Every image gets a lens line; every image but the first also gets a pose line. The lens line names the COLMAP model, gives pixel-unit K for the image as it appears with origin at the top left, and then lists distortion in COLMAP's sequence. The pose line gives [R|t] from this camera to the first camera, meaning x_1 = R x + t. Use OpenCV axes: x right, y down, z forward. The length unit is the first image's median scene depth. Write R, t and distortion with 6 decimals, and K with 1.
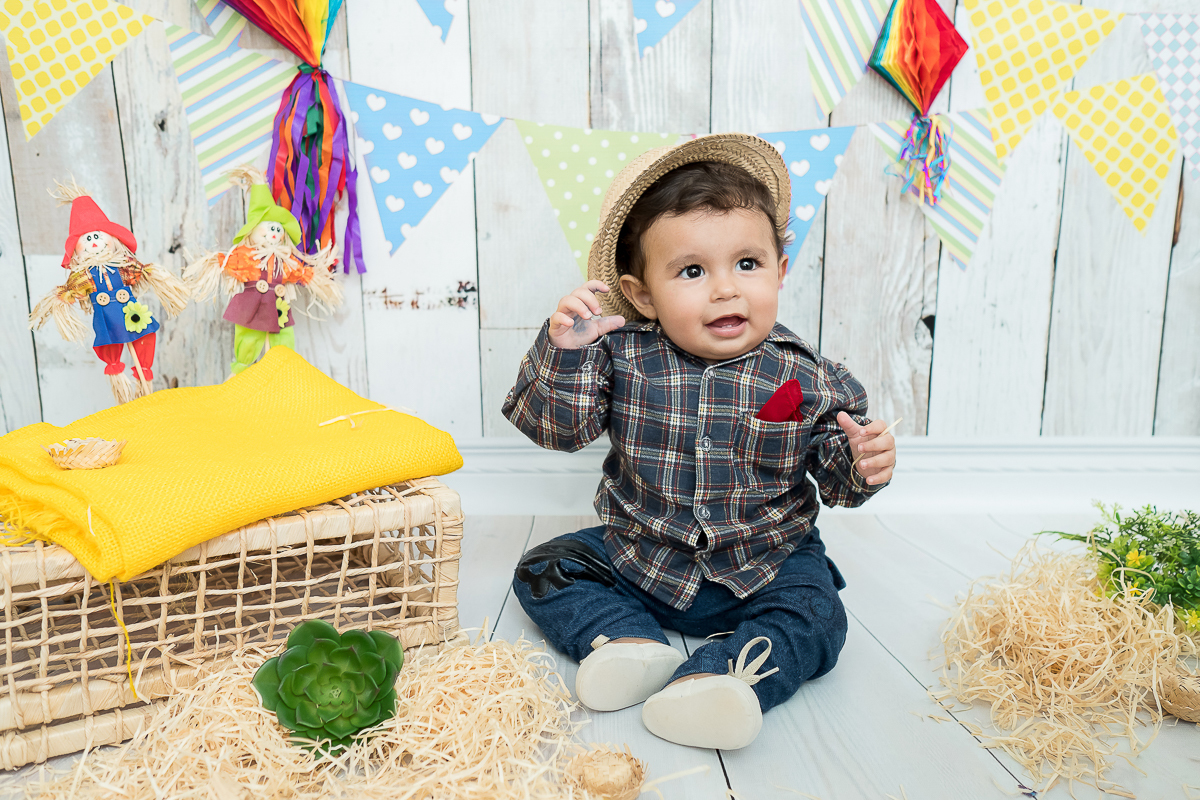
lens RADIAL K [[1253.9, 0, 629.4], [0, 1253.9, 431.1], [0, 0, 1]] dist [-0.014159, 0.025248]
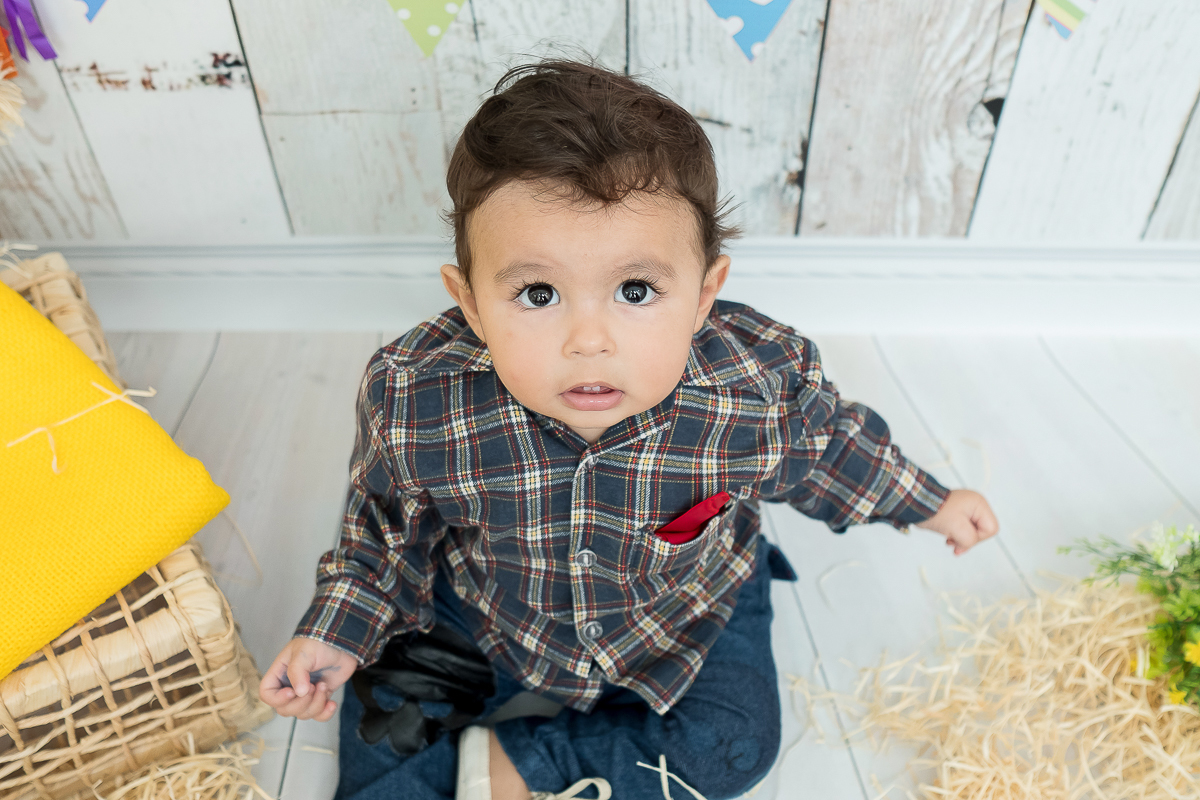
lens RADIAL K [[1430.5, 0, 587.0], [0, 1430.5, 422.1], [0, 0, 1]] dist [-0.012769, -0.009073]
pose [[0.999315, 0.013898, -0.034287, 0.069893], [0.009554, 0.798377, 0.602083, -0.391379], [0.035741, -0.601998, 0.797697, 0.357299]]
